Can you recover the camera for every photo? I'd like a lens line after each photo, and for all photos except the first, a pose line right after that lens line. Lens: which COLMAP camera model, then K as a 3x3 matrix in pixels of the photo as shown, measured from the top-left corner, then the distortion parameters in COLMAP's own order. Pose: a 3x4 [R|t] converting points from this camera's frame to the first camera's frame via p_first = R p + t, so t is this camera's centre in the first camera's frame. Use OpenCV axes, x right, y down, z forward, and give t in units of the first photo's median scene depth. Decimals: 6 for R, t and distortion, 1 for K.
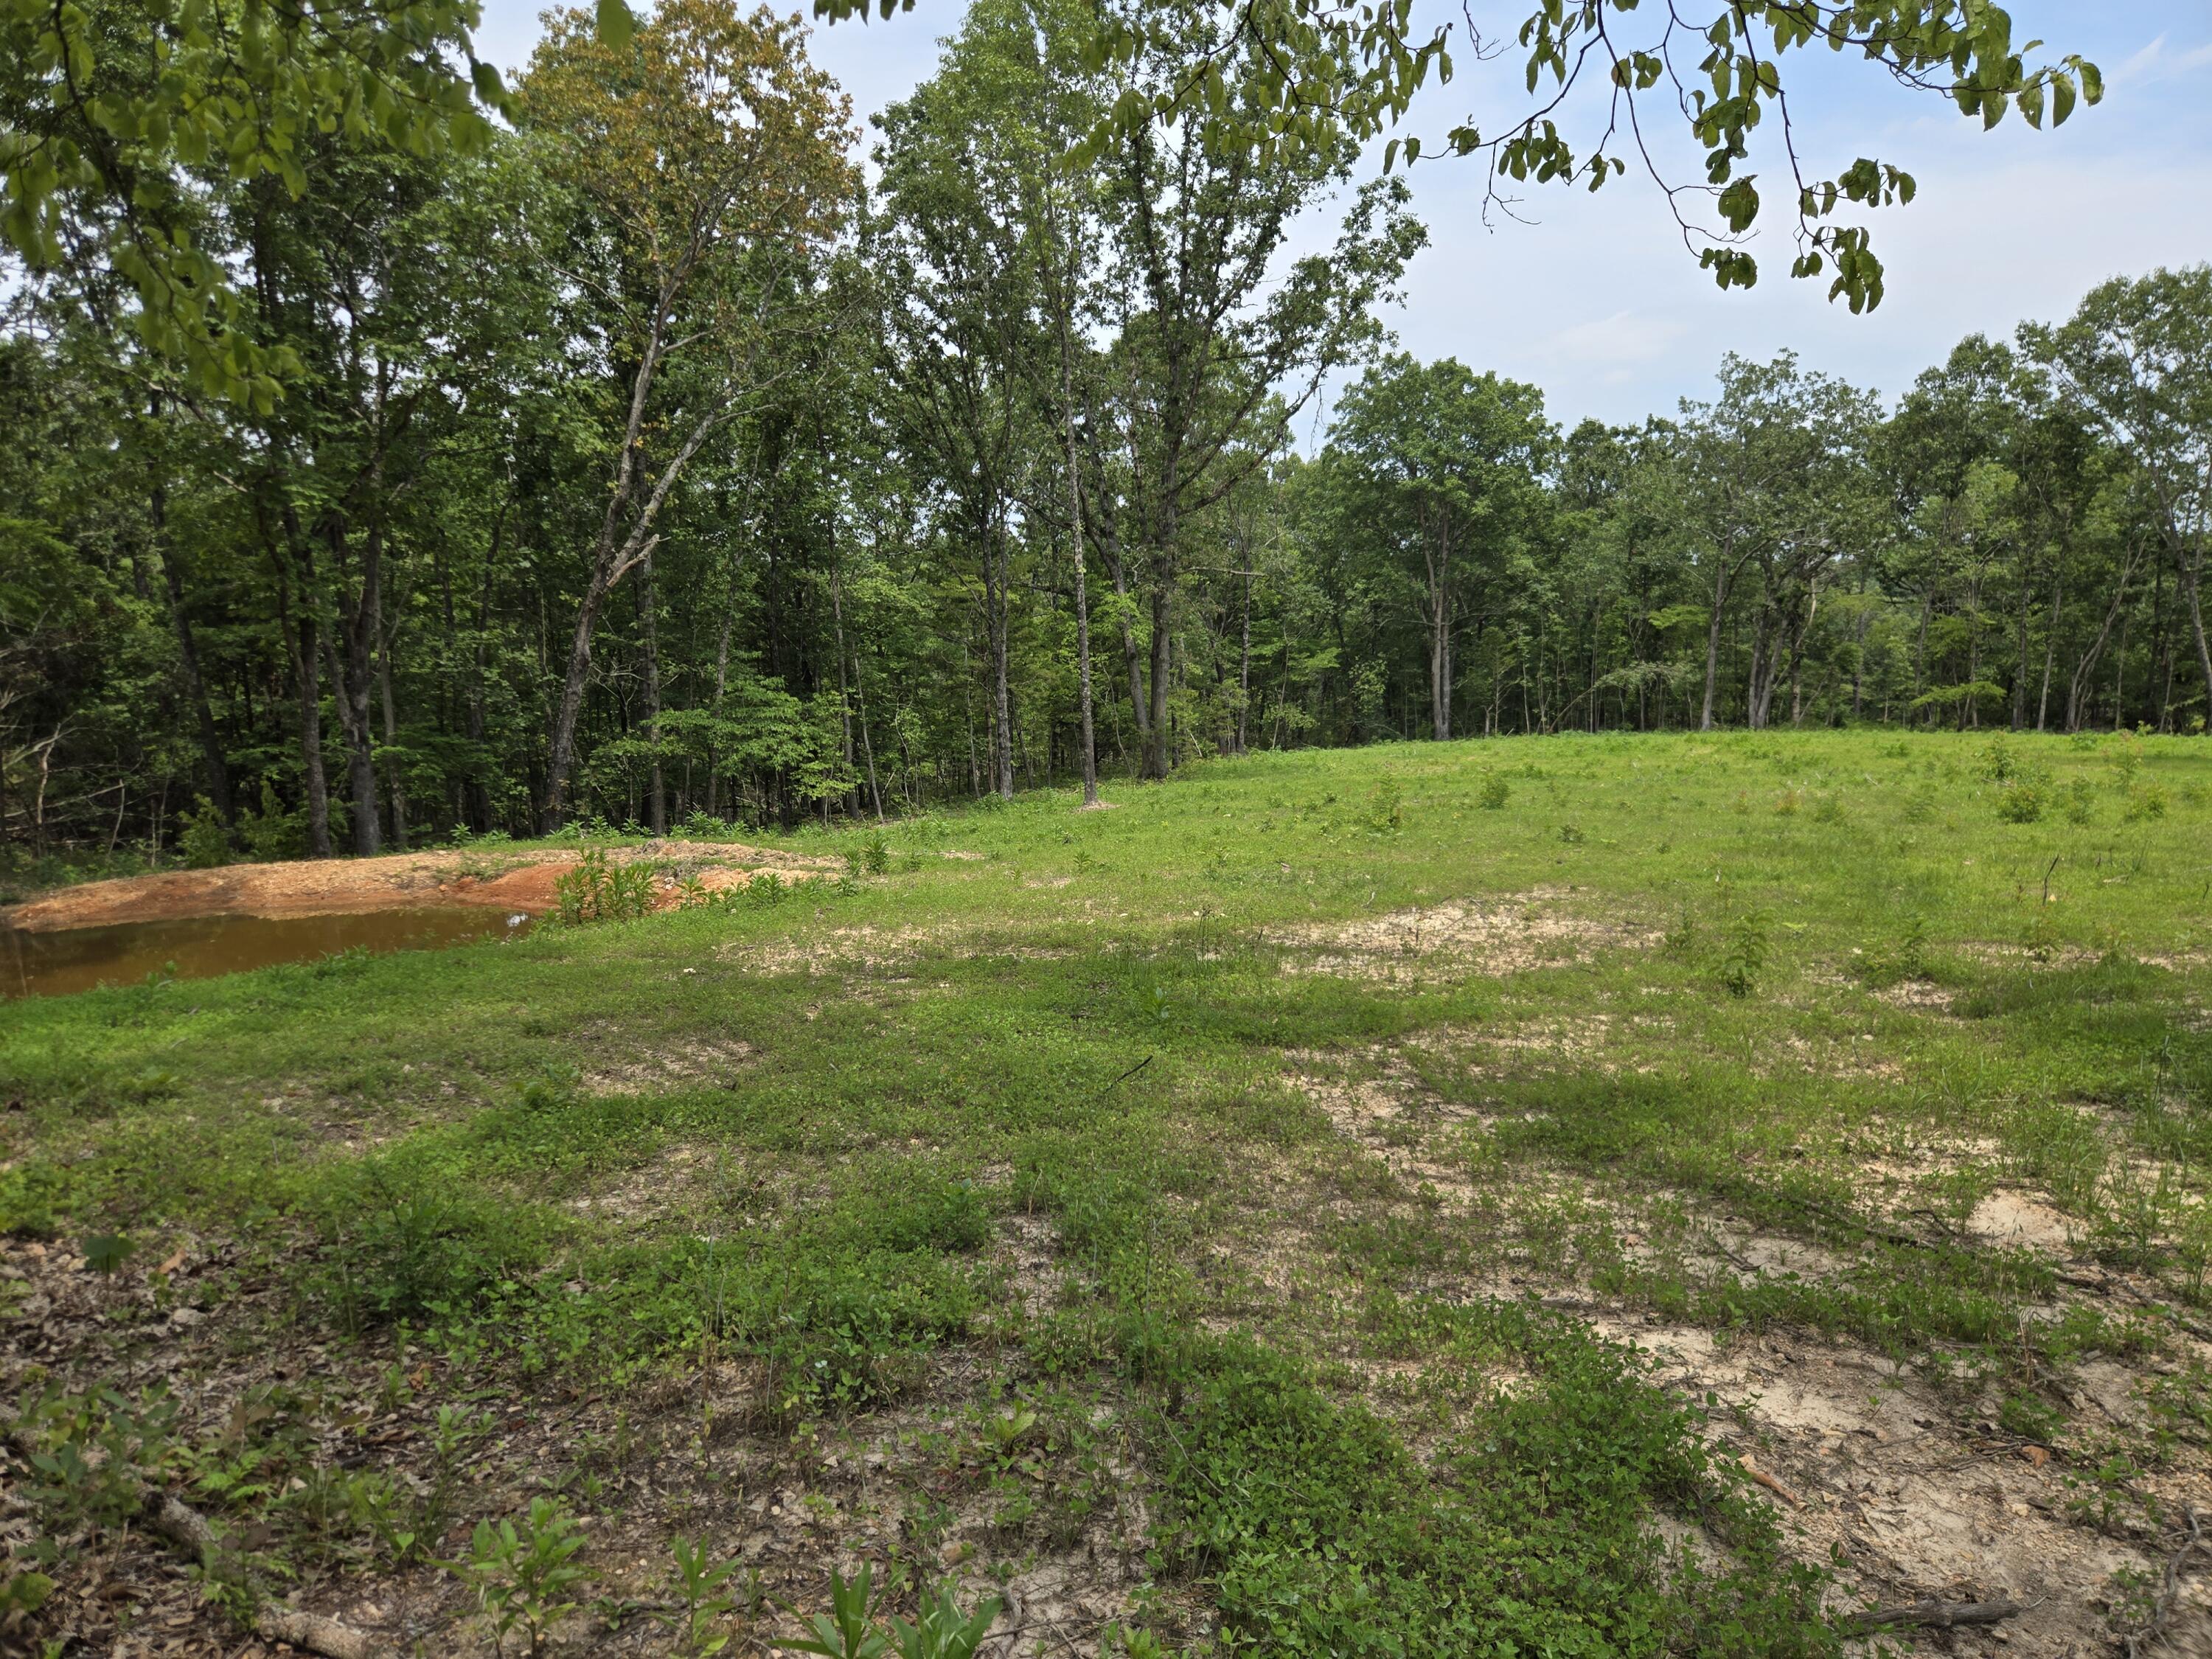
lens RADIAL K [[1479.4, 0, 1085.3], [0, 1479.4, 848.2], [0, 0, 1]] dist [0.070003, -0.058237]
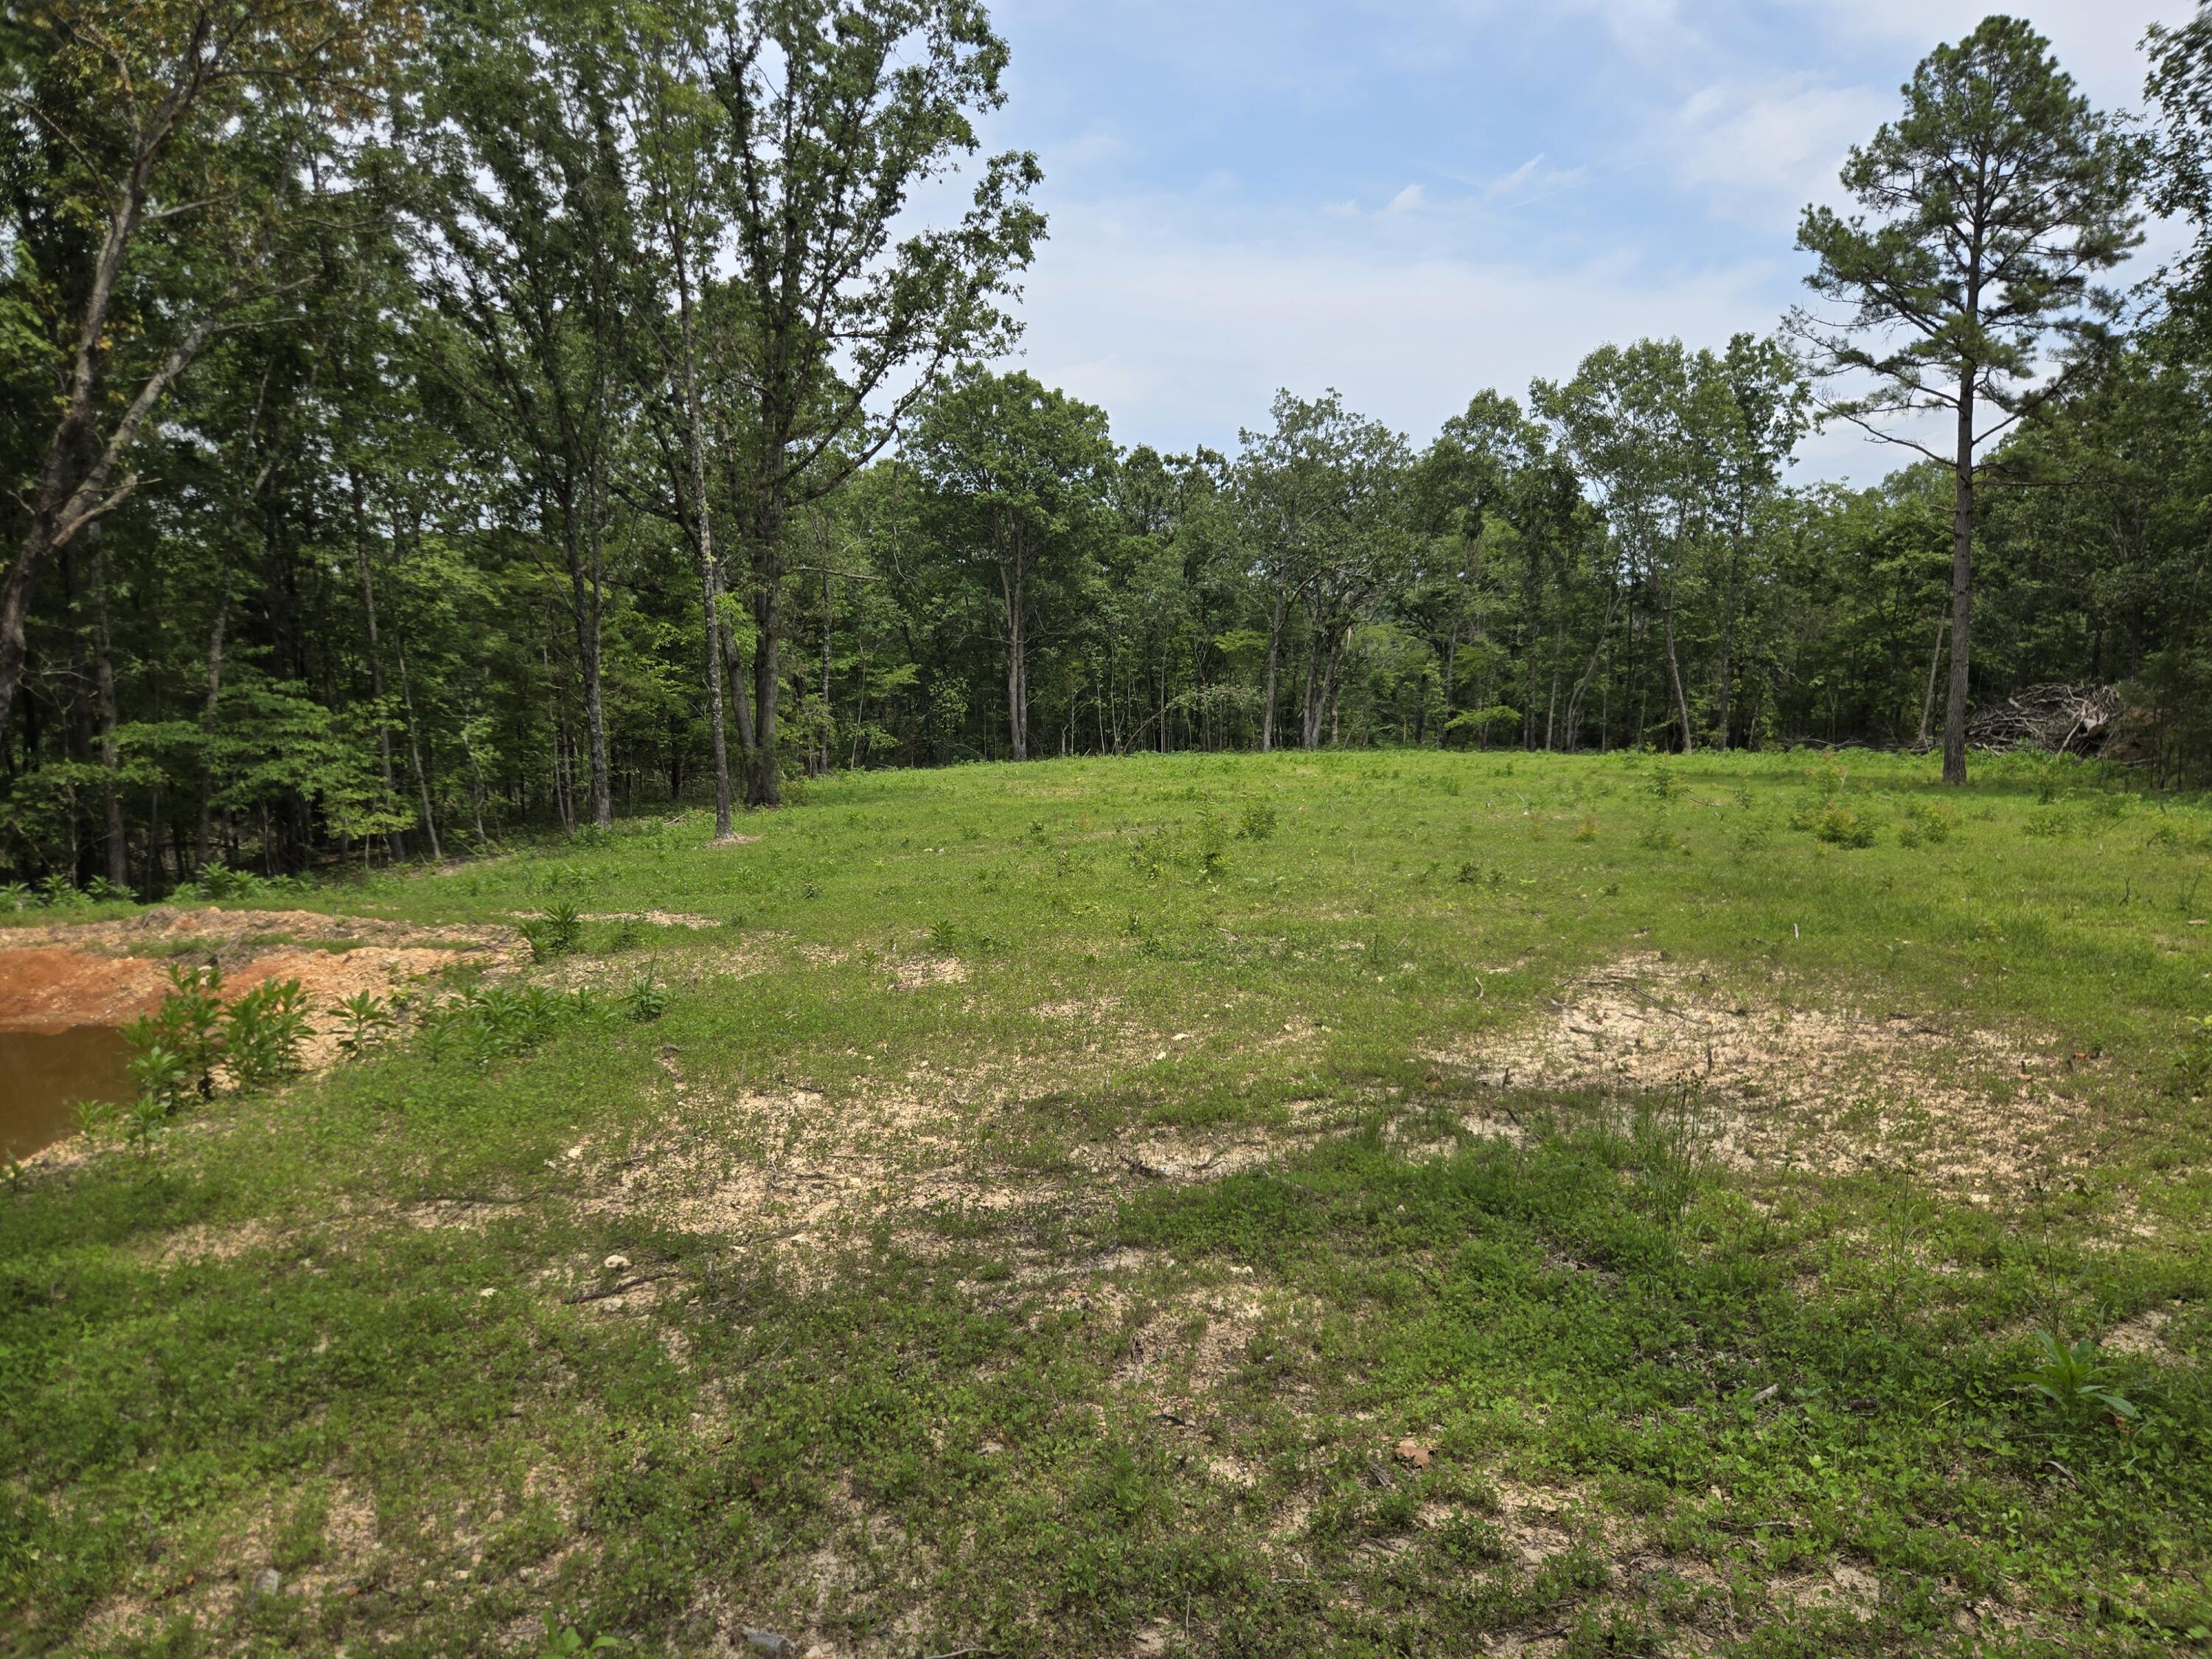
lens RADIAL K [[1456.3, 0, 1074.4], [0, 1456.3, 849.5], [0, 0, 1]] dist [0.078163, -0.060567]
pose [[0.944601, -0.023215, 0.327399, -0.051061], [0.026837, 0.999618, -0.006550, -0.007677], [-0.327122, 0.014973, 0.944863, 0.093377]]
